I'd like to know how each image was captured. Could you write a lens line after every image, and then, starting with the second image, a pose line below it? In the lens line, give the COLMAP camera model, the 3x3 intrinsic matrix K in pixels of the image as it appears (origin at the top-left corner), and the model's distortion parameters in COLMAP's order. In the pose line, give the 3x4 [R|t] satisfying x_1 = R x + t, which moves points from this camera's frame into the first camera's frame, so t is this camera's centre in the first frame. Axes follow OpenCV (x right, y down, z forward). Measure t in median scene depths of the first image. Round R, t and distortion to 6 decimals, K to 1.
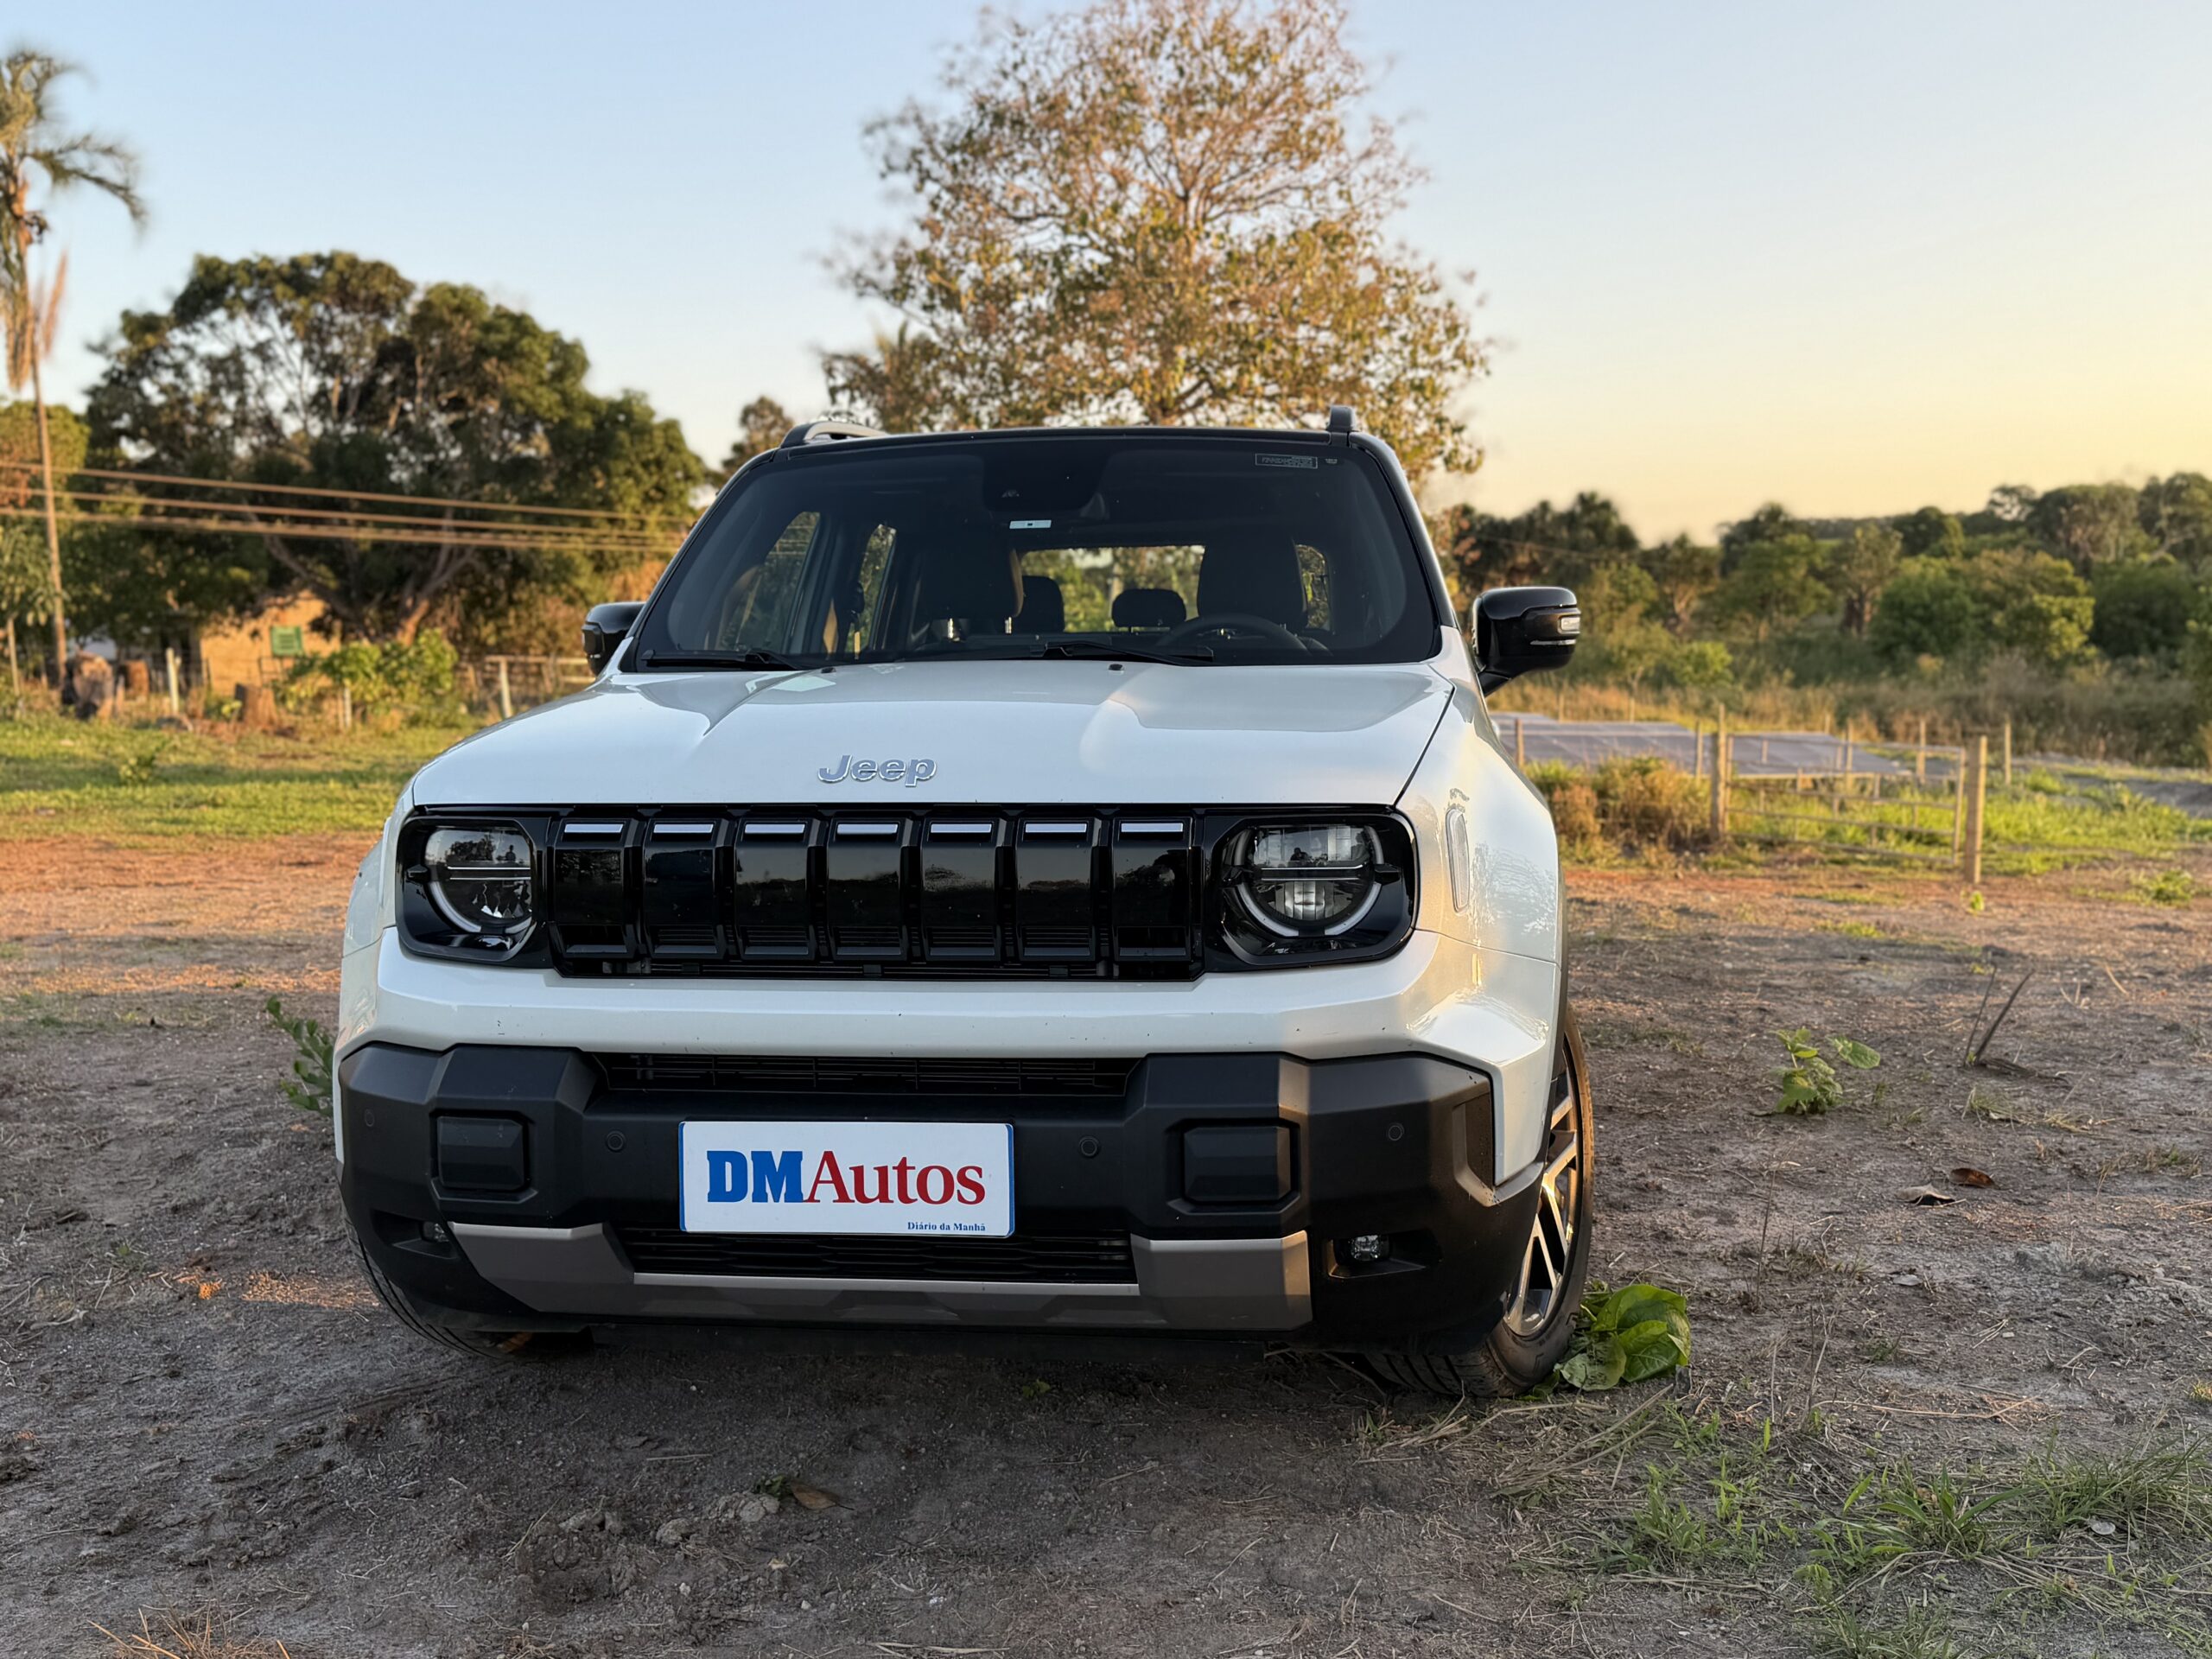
lens RADIAL K [[1972.3, 0, 1103.8], [0, 1972.3, 865.4], [0, 0, 1]] dist [0.105121, -0.144352]
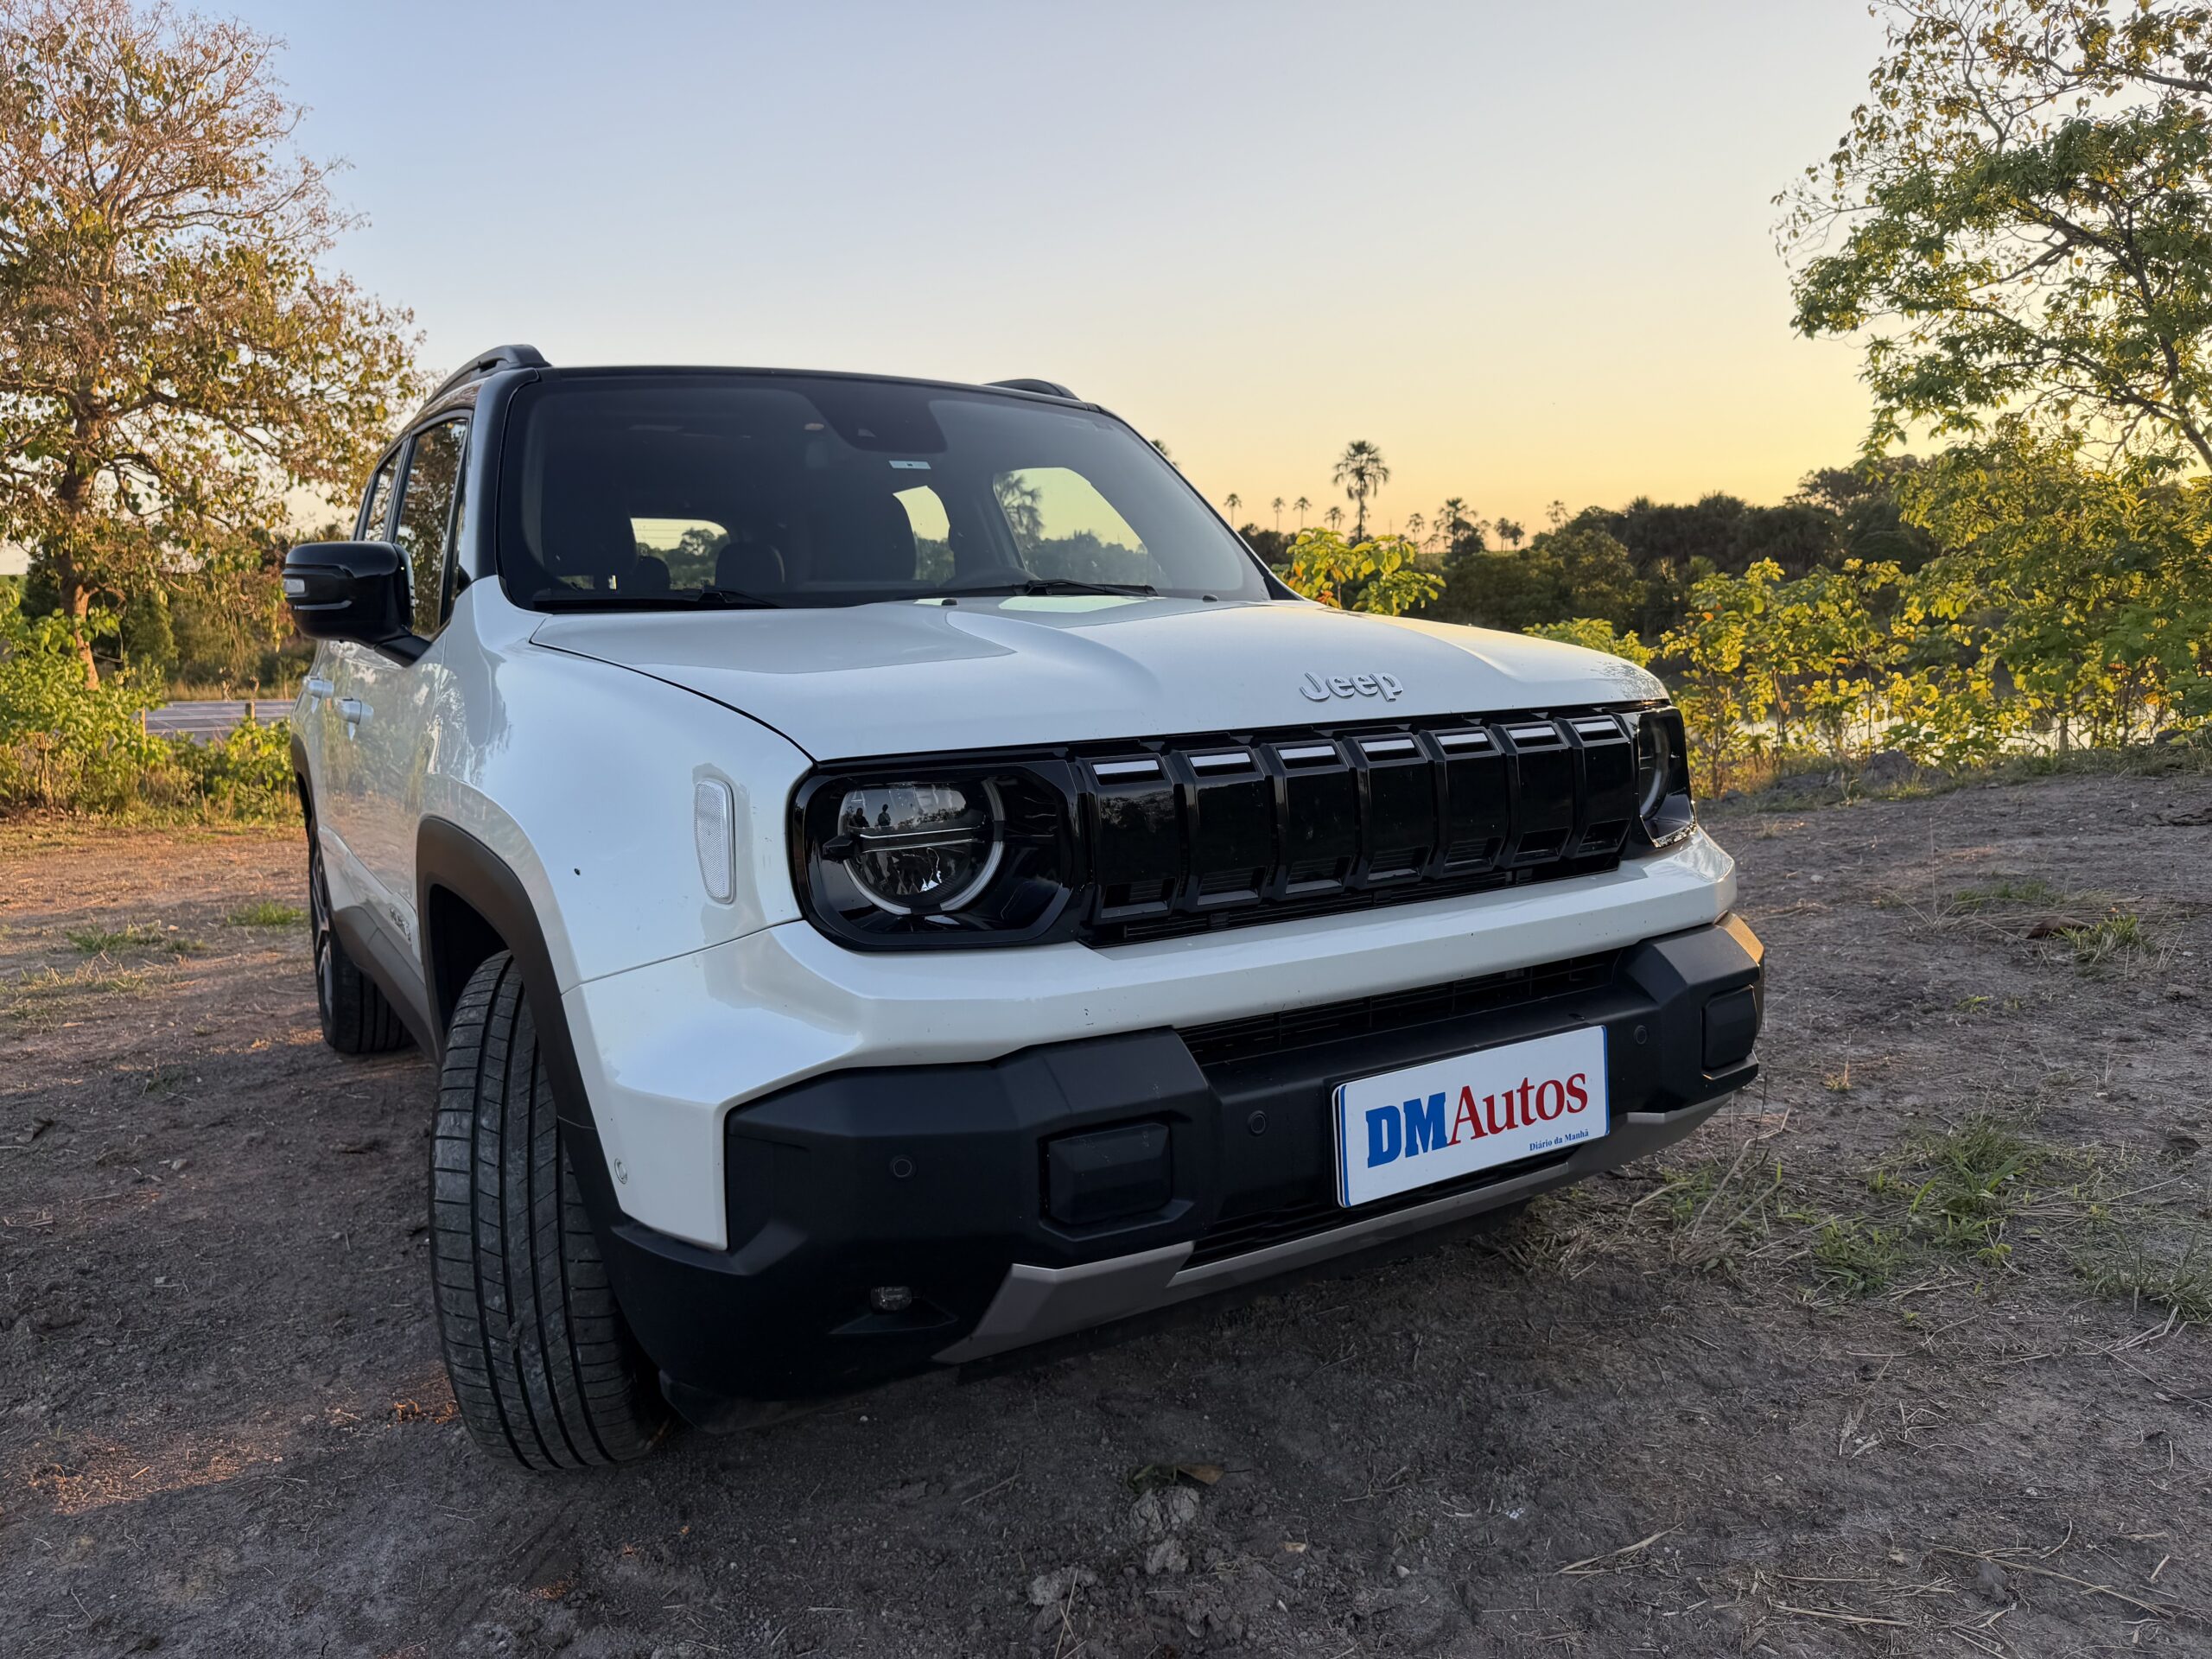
lens RADIAL K [[1581.2, 0, 1100.0], [0, 1581.2, 828.0], [0, 0, 1]] dist [0.003607, -0.001906]
pose [[0.788380, -0.084229, 0.609395, -0.614612], [0.081958, 0.996133, 0.031653, -0.012818], [-0.609704, 0.024991, 0.792235, 0.436354]]
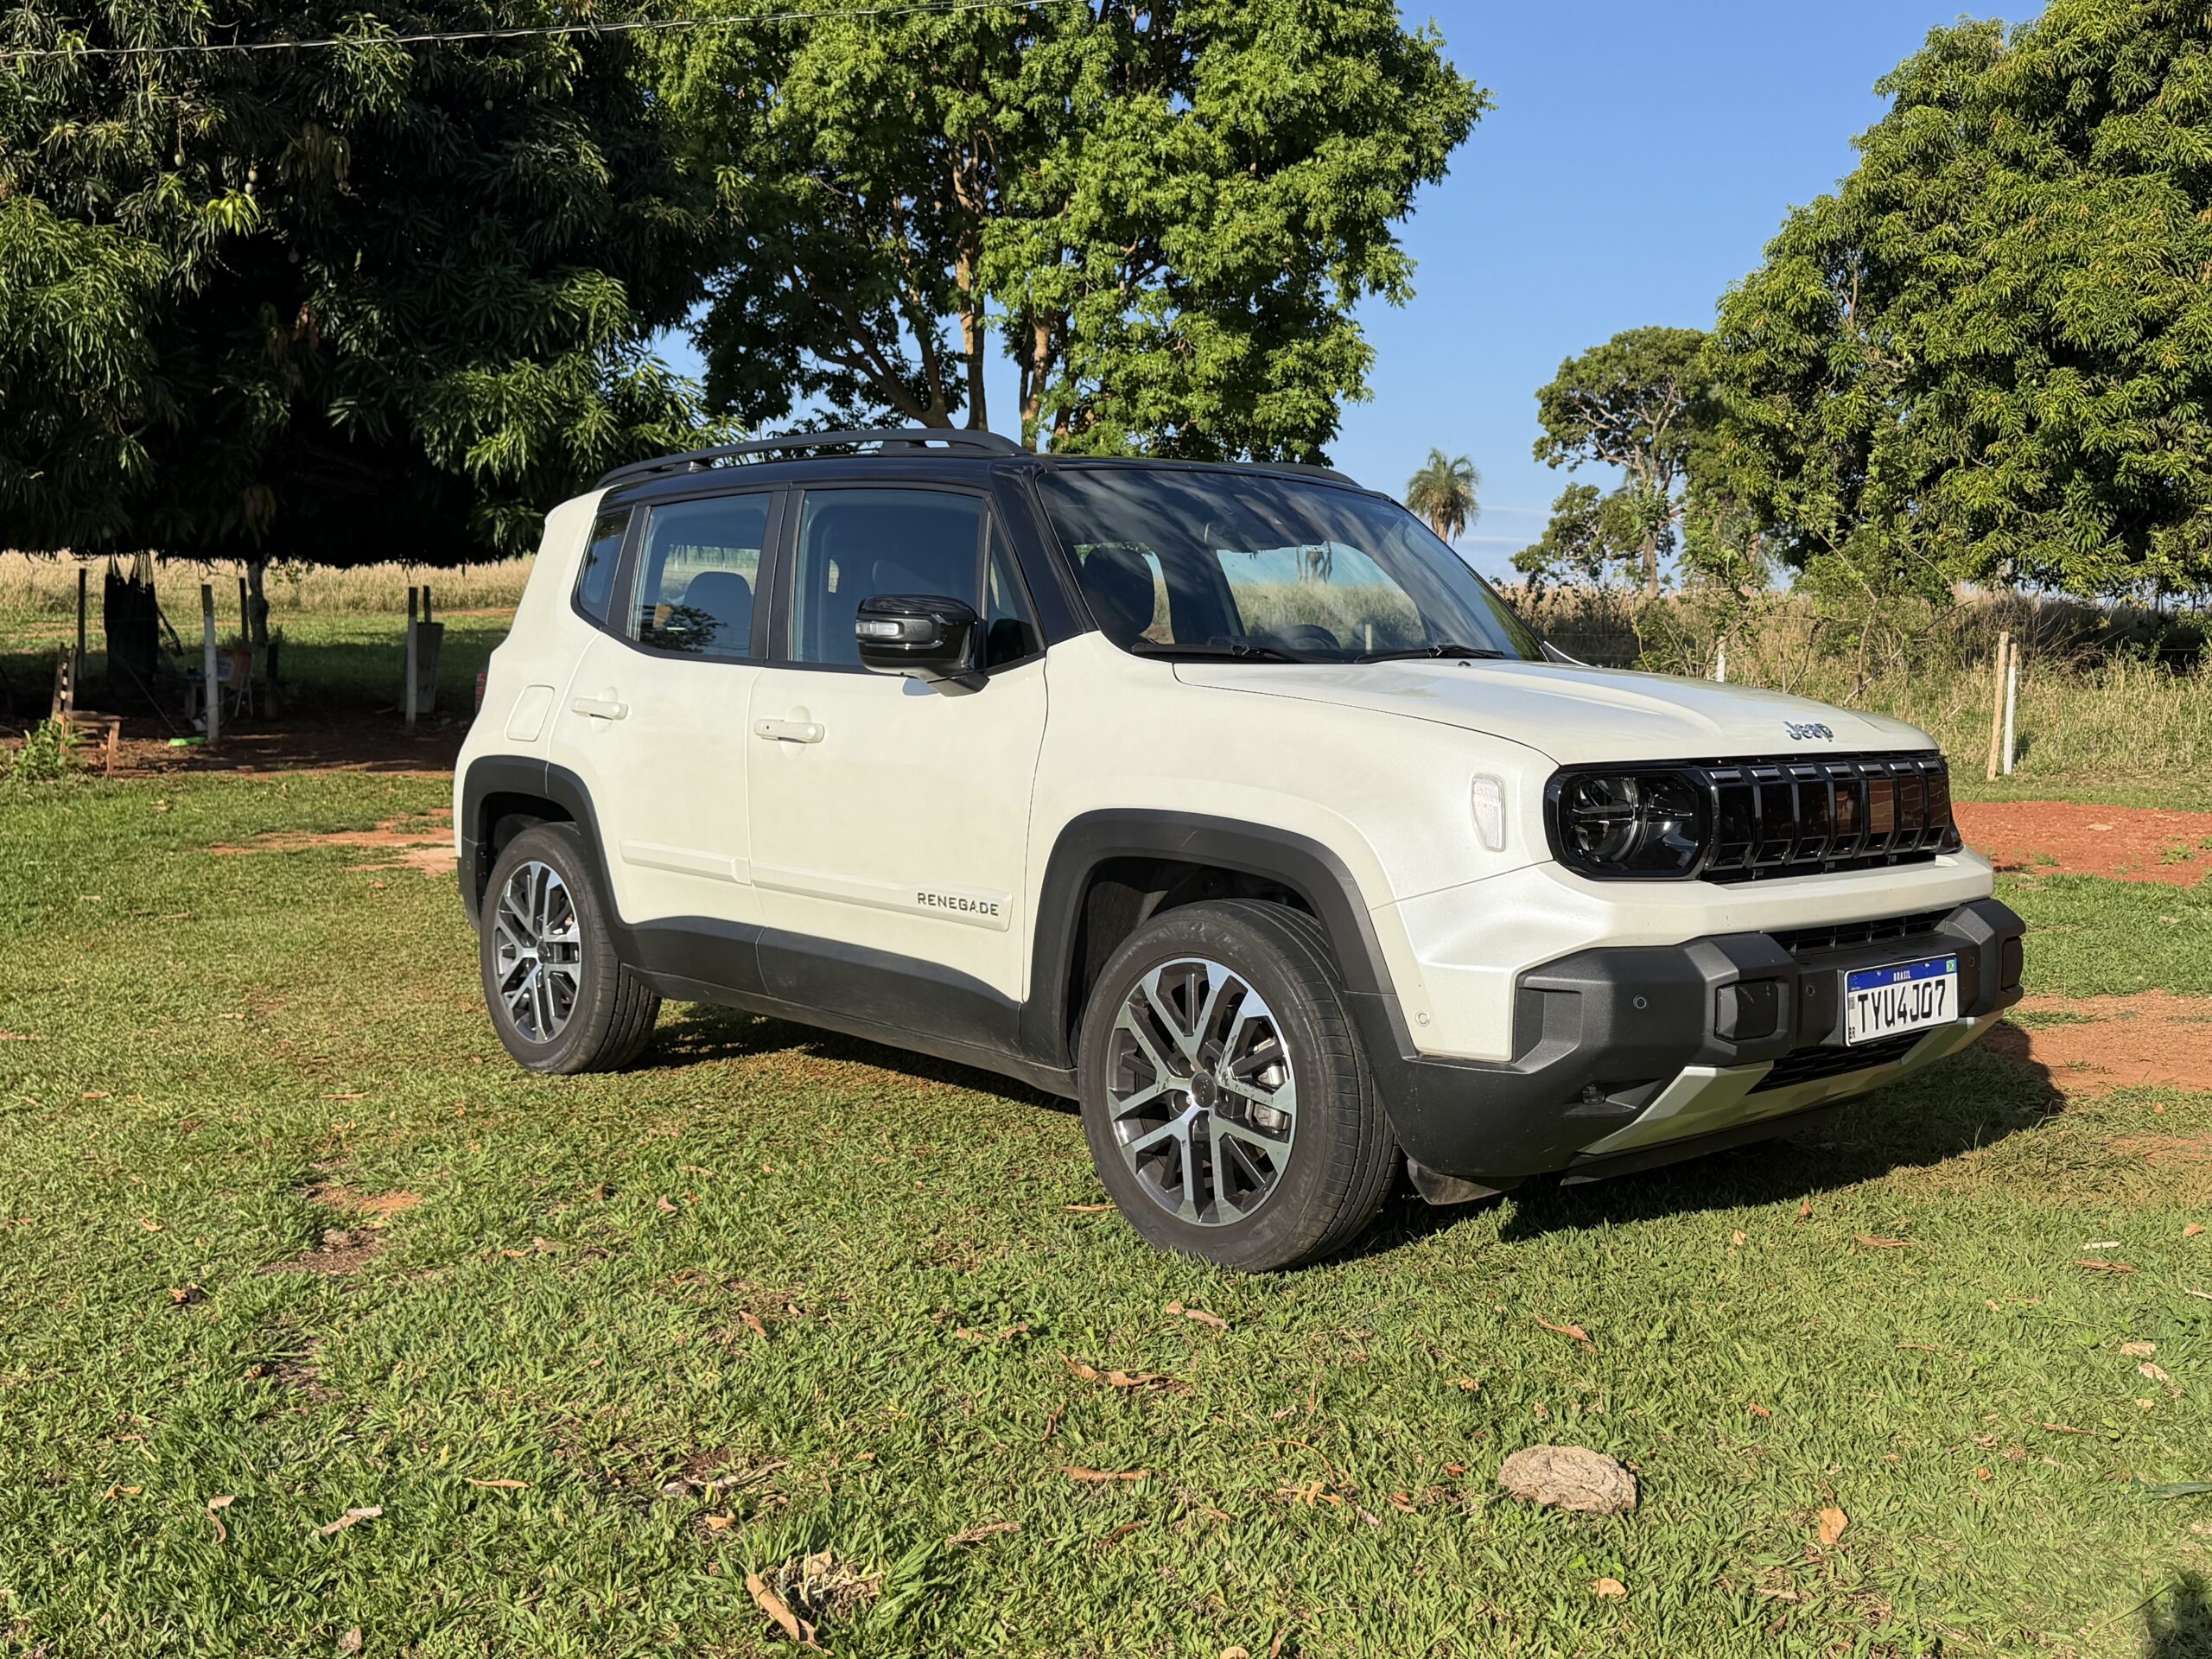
lens RADIAL K [[2177.3, 0, 1101.6], [0, 2177.3, 798.8], [0, 0, 1]] dist [0.182057, -0.410528]
pose [[0.664077, -0.025990, 0.747212, -1.531083], [0.062295, 0.997844, -0.020657, 0.003723], [-0.745064, 0.060266, 0.664265, 0.285011]]
